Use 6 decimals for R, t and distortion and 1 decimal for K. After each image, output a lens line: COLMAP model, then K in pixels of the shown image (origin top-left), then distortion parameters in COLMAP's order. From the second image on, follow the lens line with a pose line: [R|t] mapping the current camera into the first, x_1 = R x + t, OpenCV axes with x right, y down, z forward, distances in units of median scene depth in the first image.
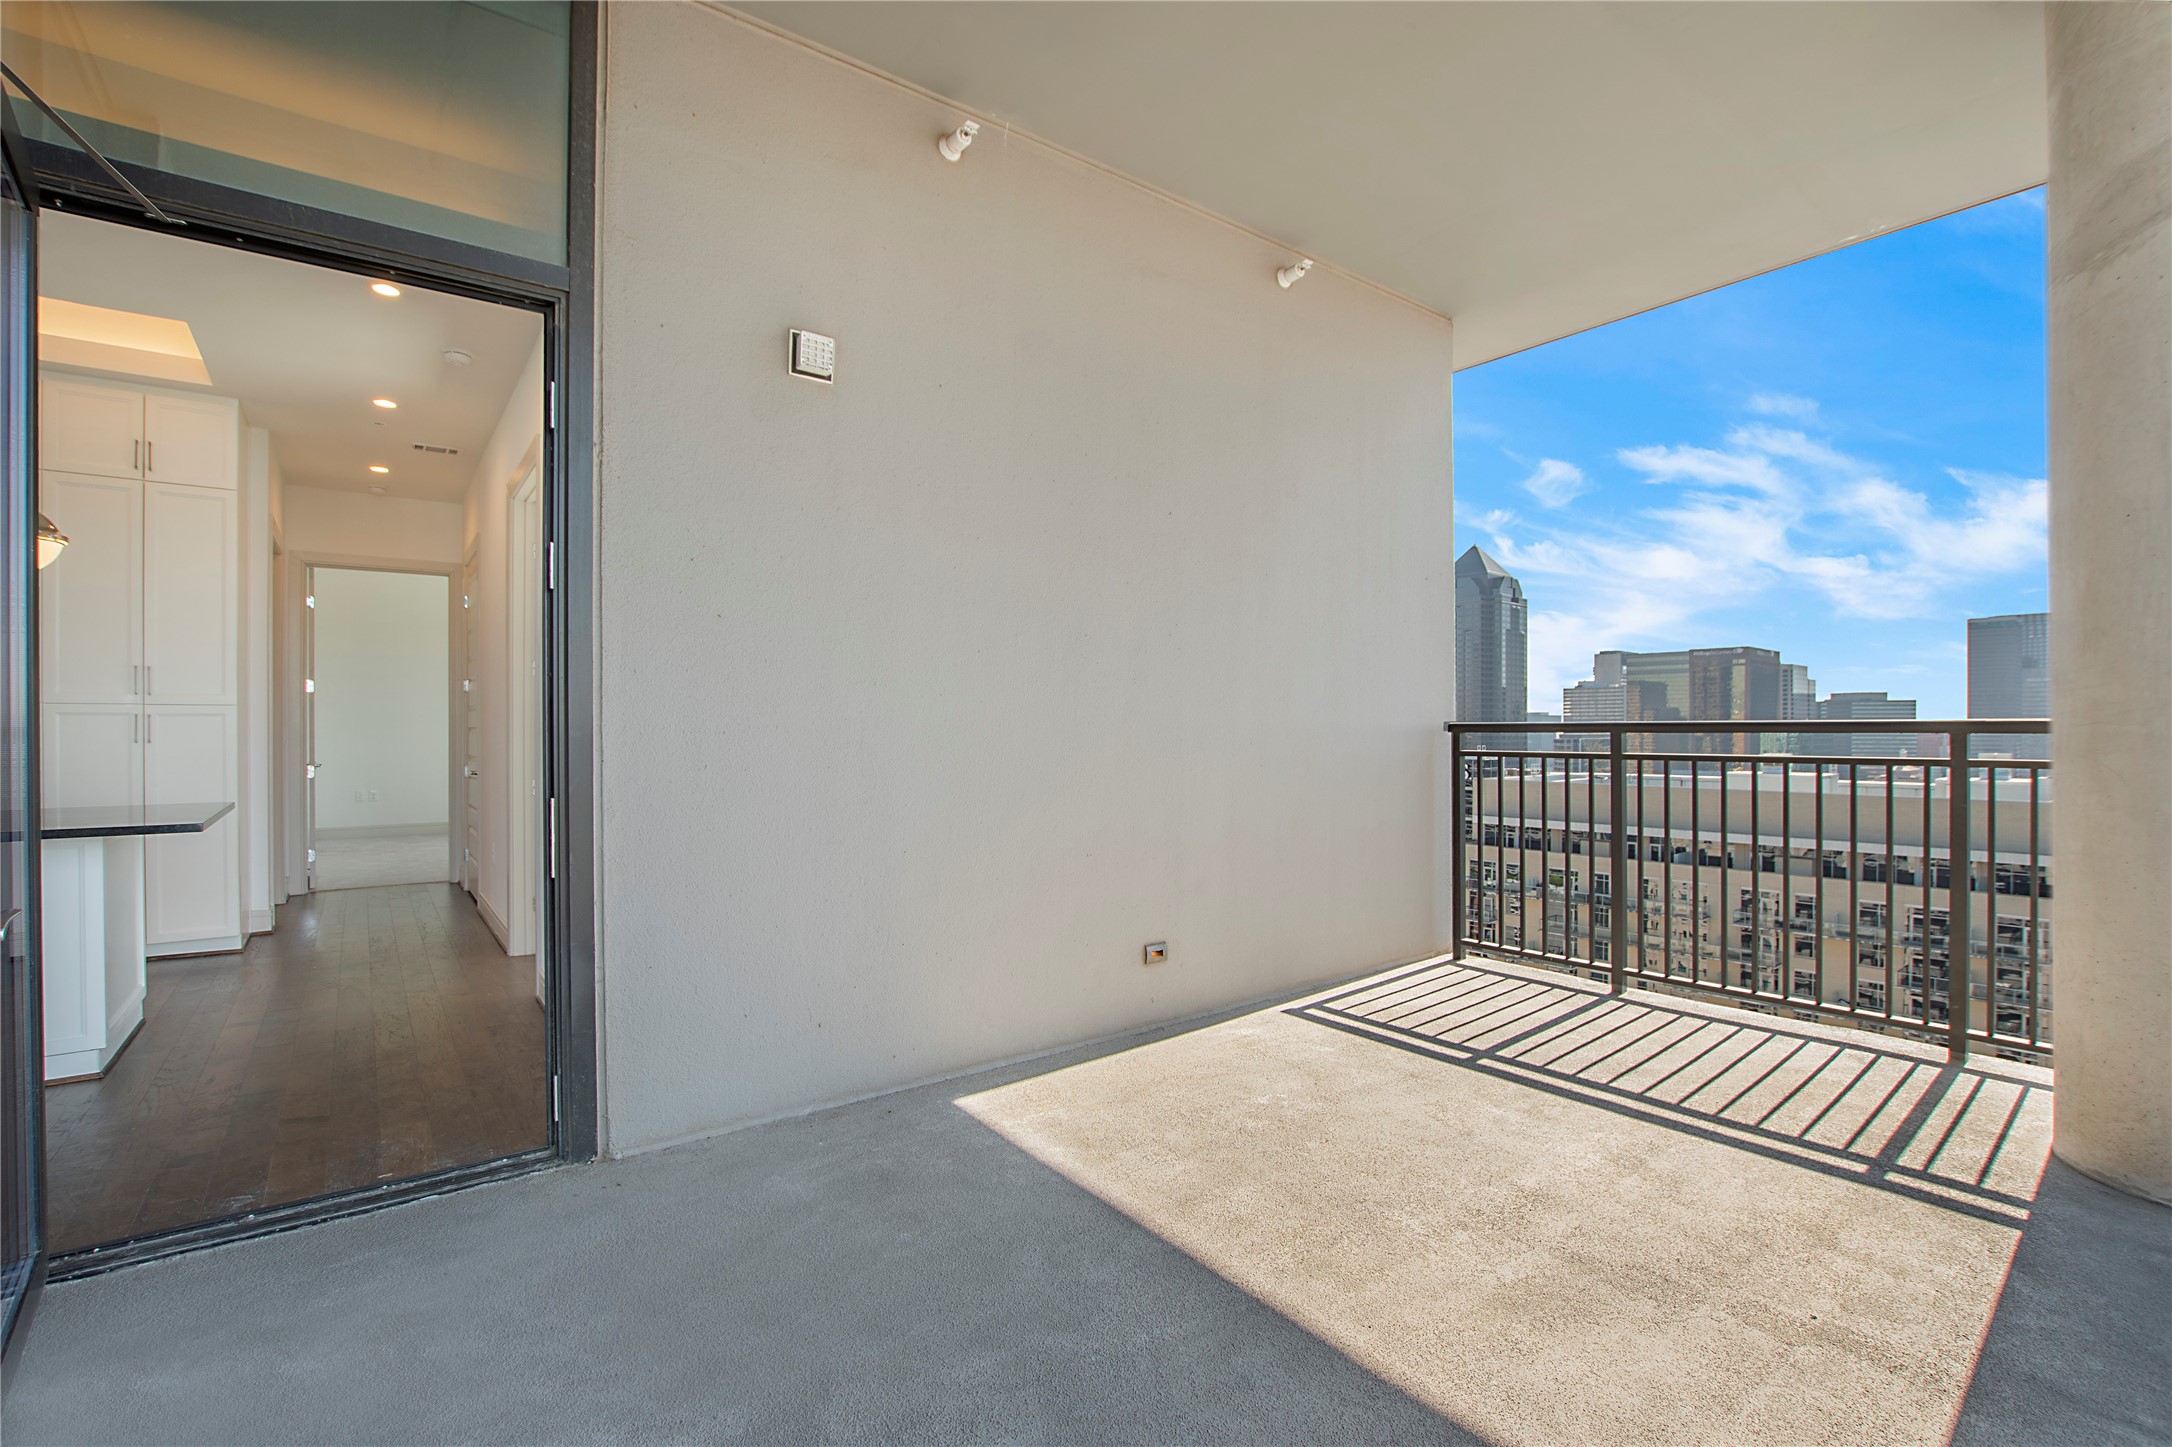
lens RADIAL K [[960.1, 0, 1078.1], [0, 960.1, 732.3], [0, 0, 1]] dist [-0.026958, 0.007761]
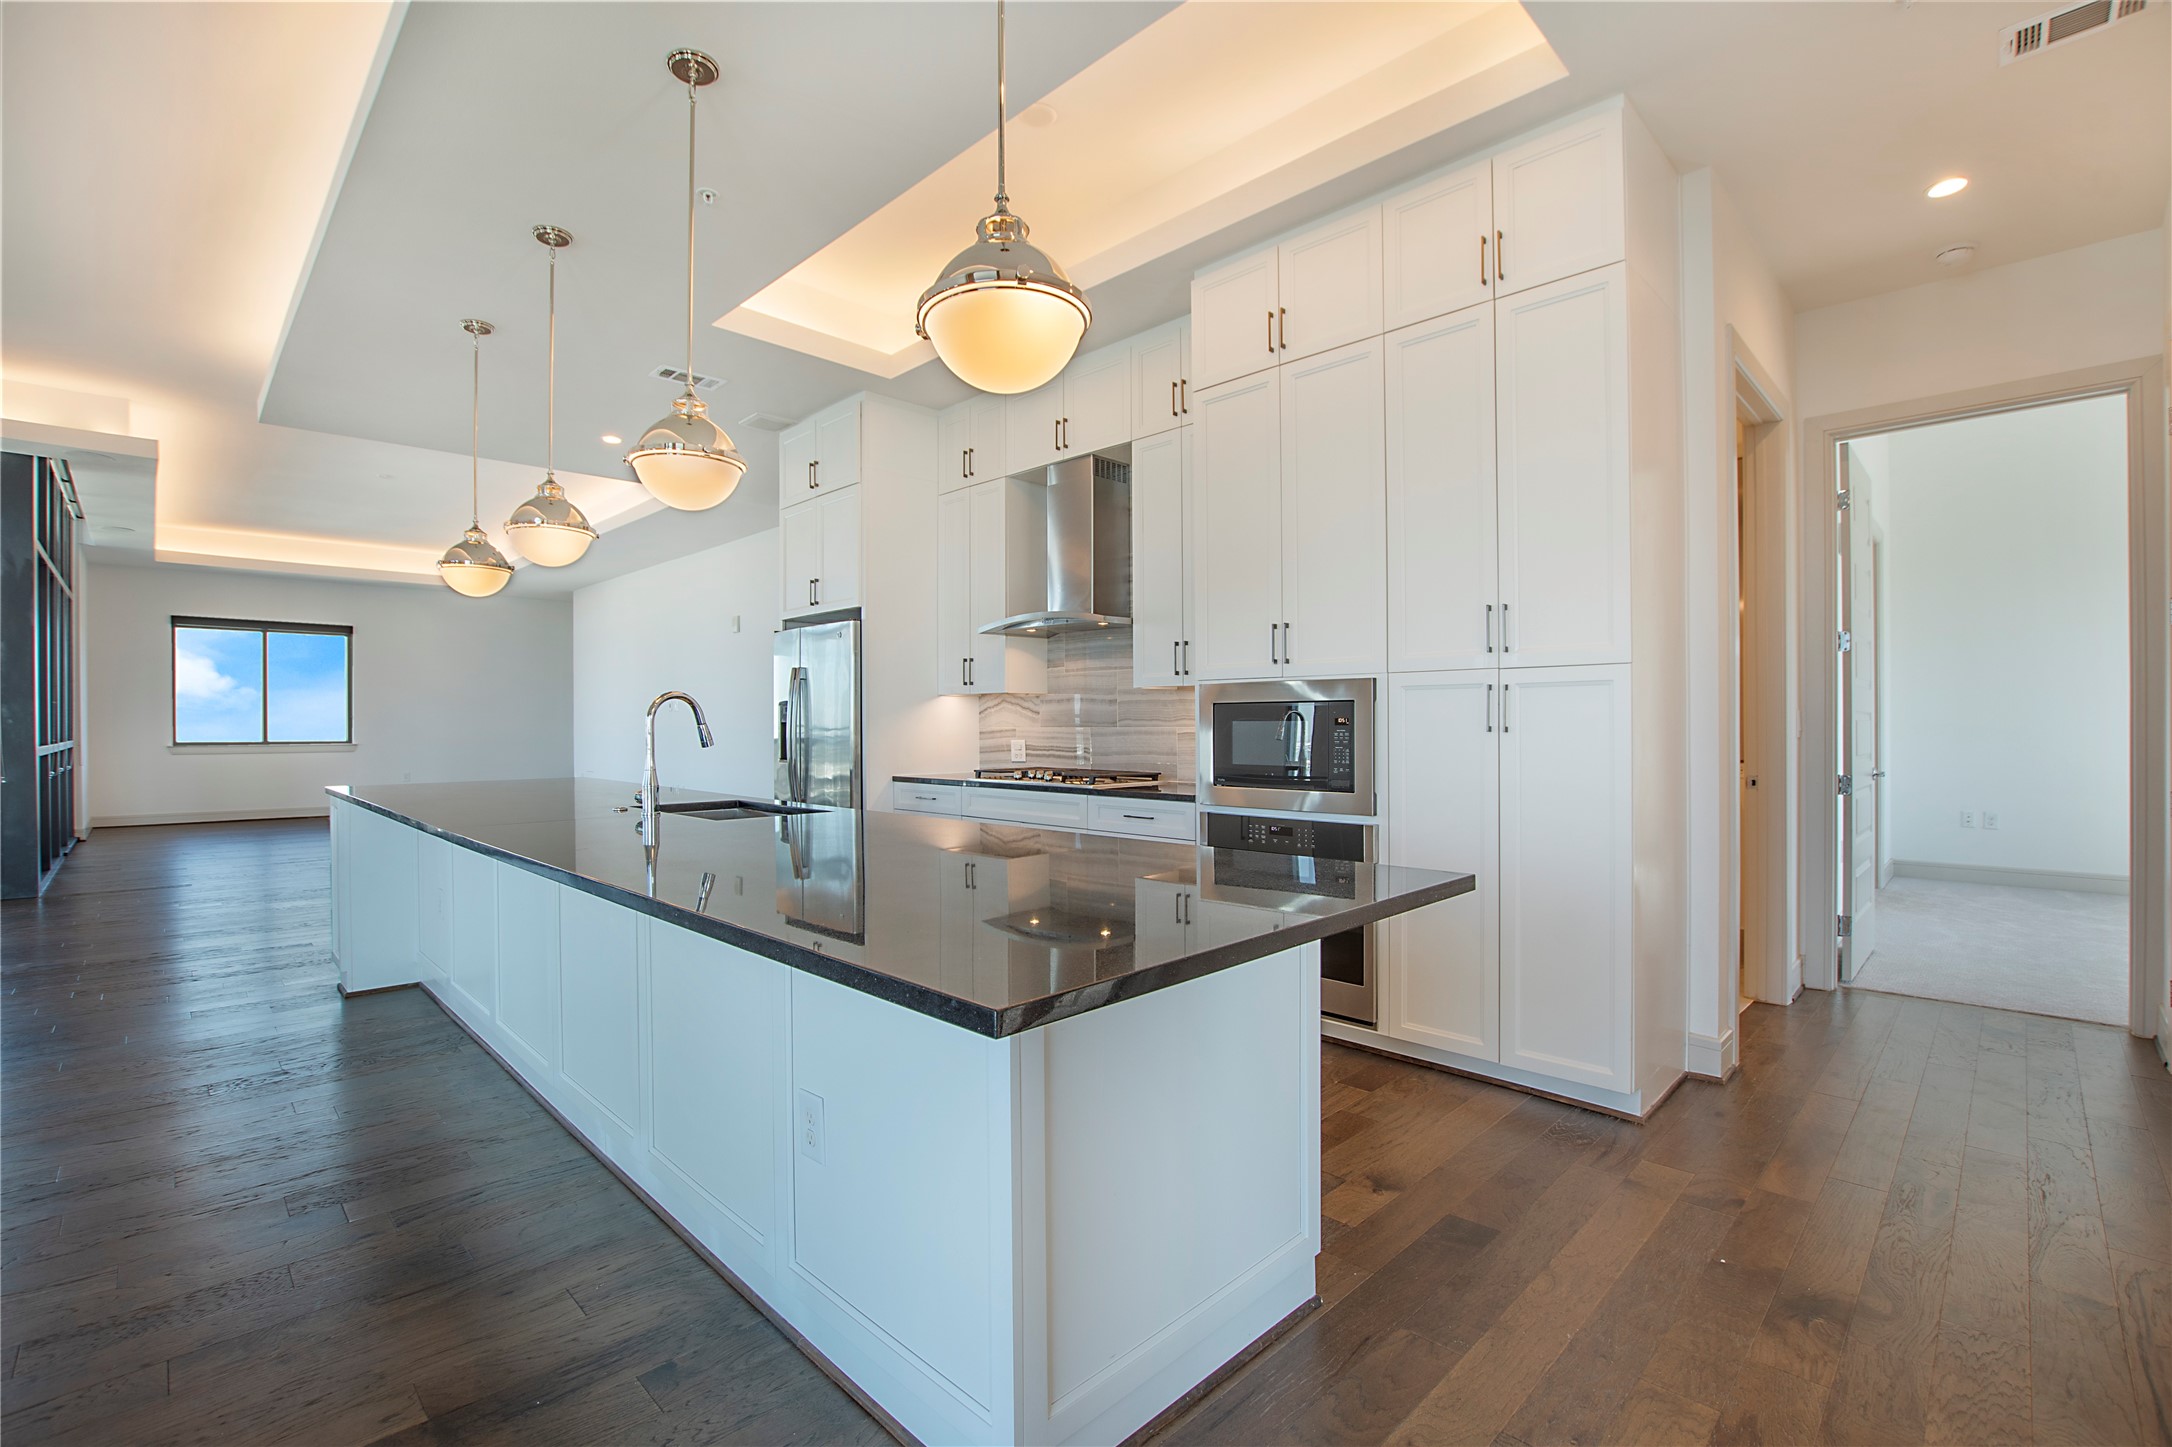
lens RADIAL K [[960.1, 0, 1078.1], [0, 960.1, 732.3], [0, 0, 1]] dist [-0.026958, 0.007761]
pose [[0.136461, 0.001026, -0.990645, -0.385935], [0.004339, 0.999989, 0.001634, 0.008393], [0.990636, -0.004521, 0.136455, 0.594215]]
